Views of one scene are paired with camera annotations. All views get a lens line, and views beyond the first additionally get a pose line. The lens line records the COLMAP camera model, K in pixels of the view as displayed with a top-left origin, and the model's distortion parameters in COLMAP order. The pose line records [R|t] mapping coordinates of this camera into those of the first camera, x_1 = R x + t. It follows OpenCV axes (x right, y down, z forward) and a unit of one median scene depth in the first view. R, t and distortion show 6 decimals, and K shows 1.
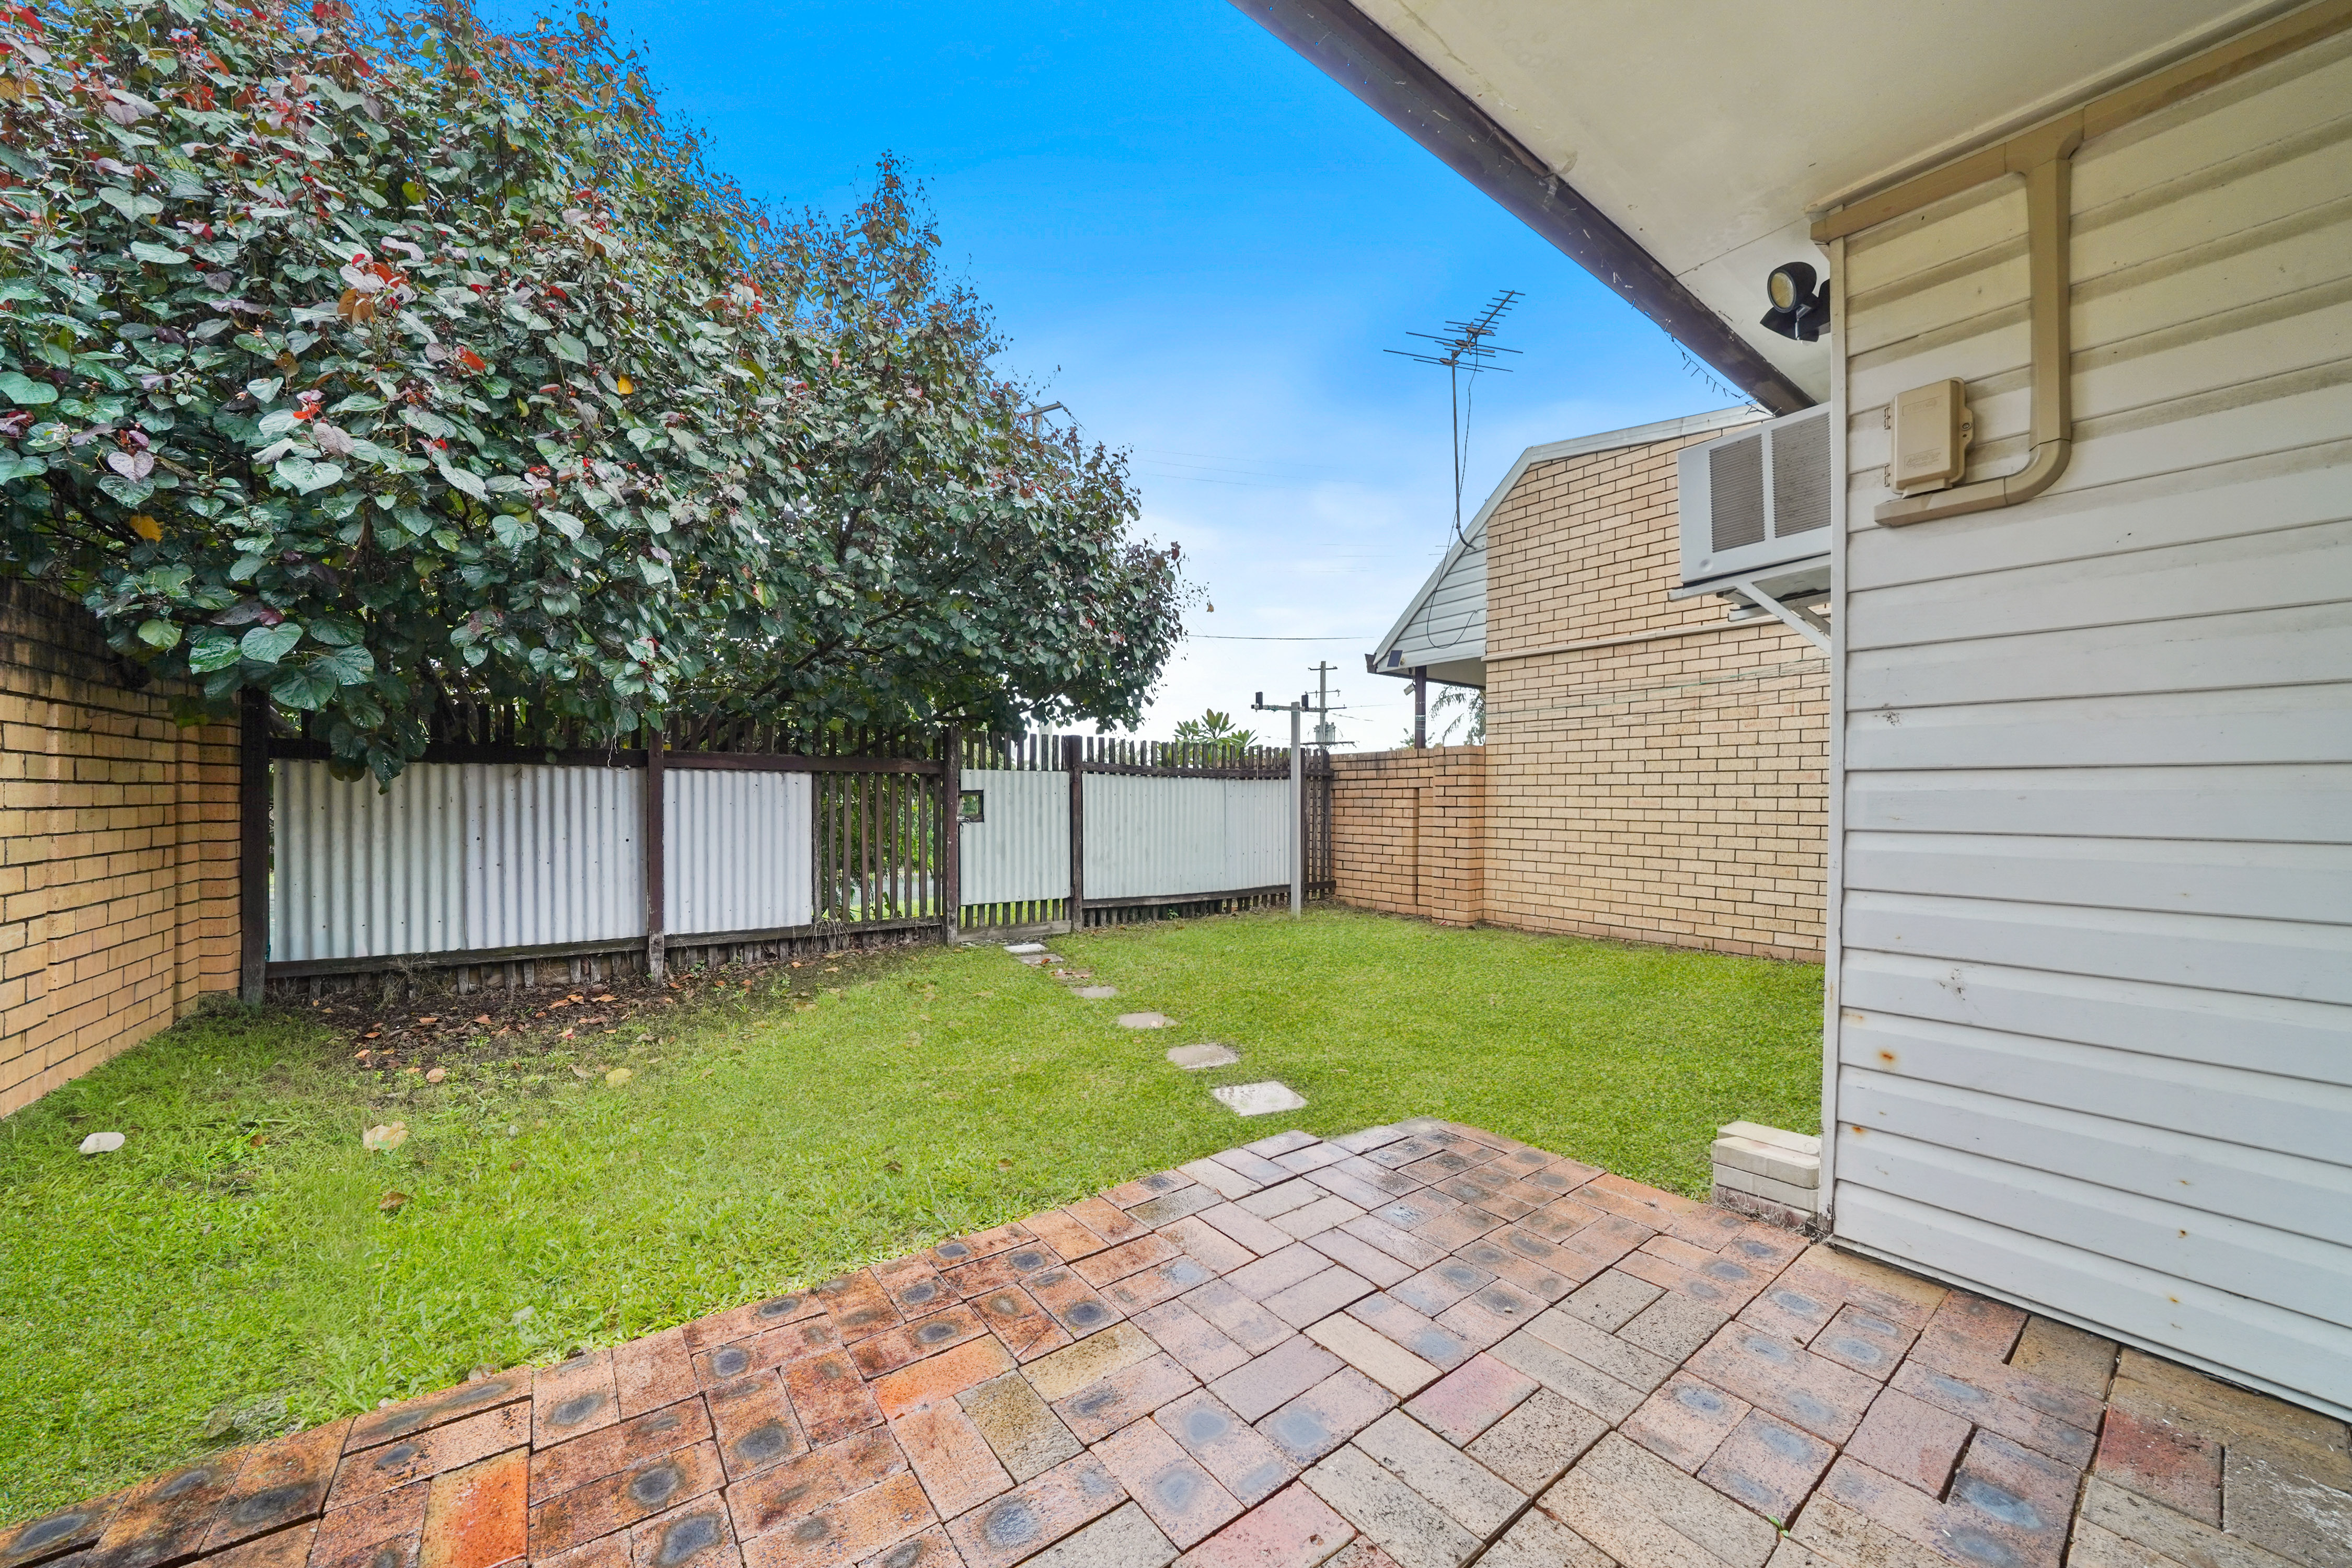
lens RADIAL K [[819.2, 0, 1143.2], [0, 819.2, 817.6], [0, 0, 1]] dist [-0.010955, -0.000185]
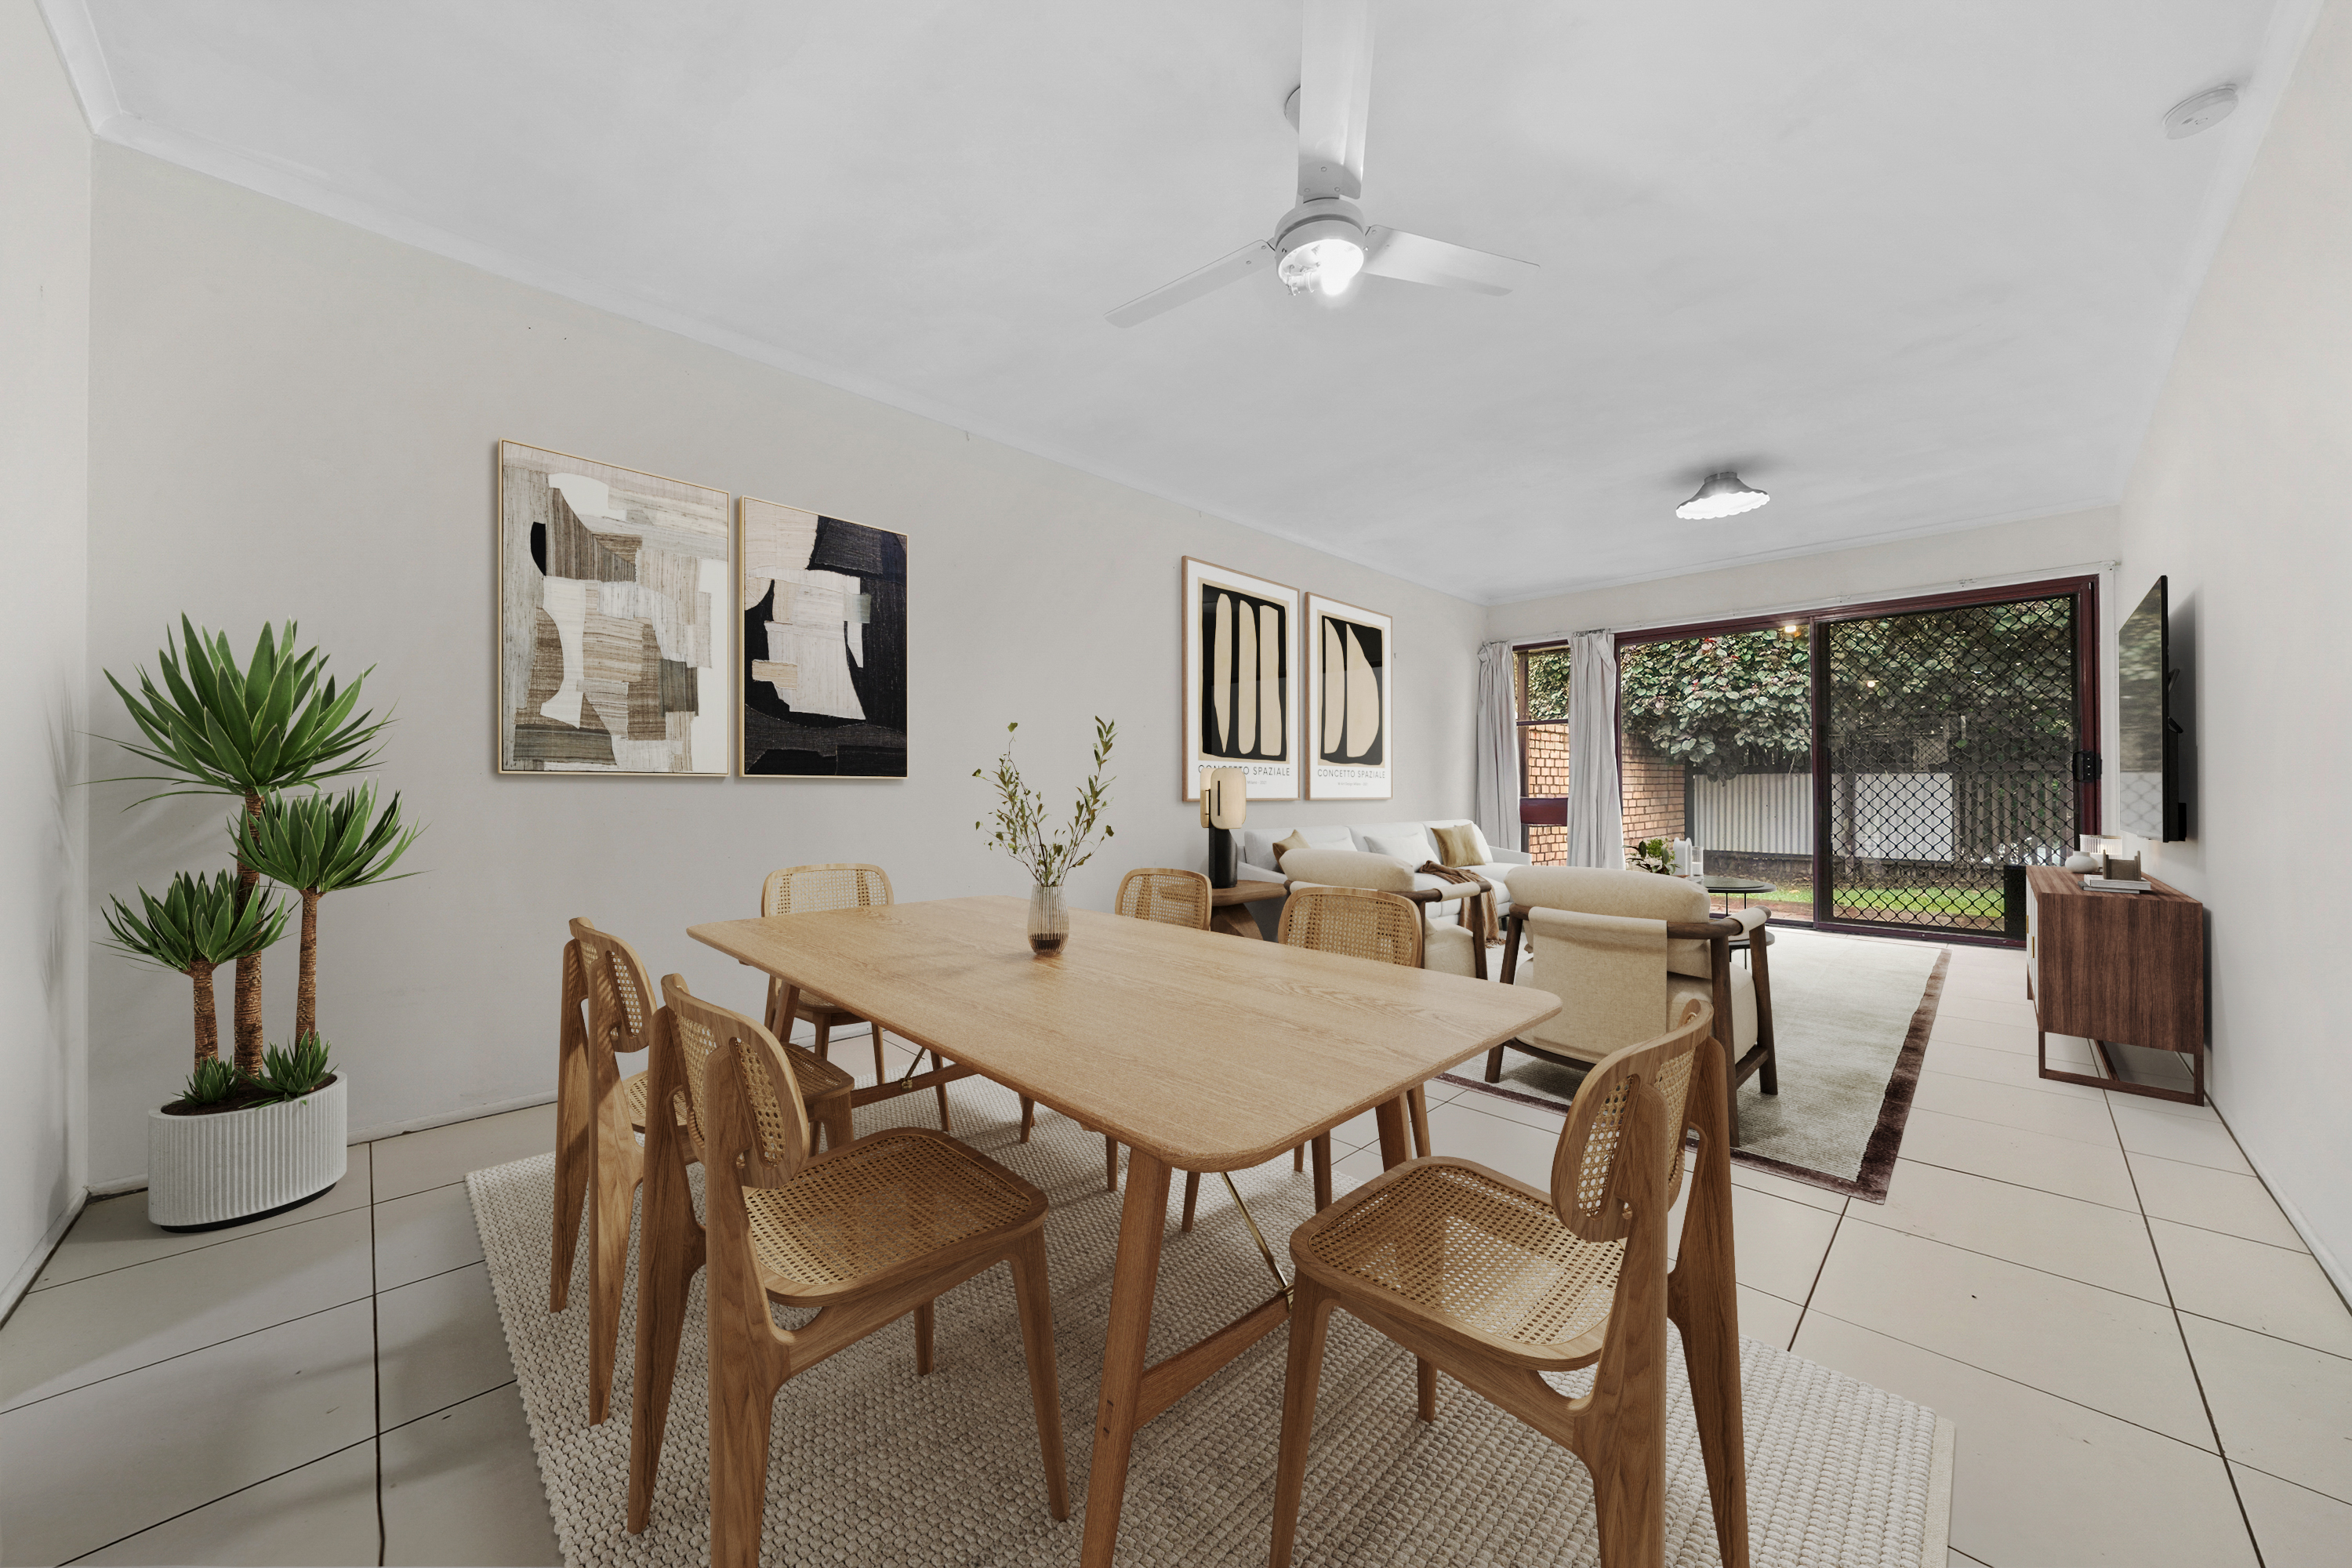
lens RADIAL K [[819.2, 0, 1170.1], [0, 819.2, 785.2], [0, 0, 1]] dist [-0.010955, -0.000185]
pose [[0.149261, -0.012606, -0.988718, 2.011963], [-0.018058, 0.999717, -0.015472, 0.055604], [0.988633, 0.020164, 0.148991, -1.690994]]
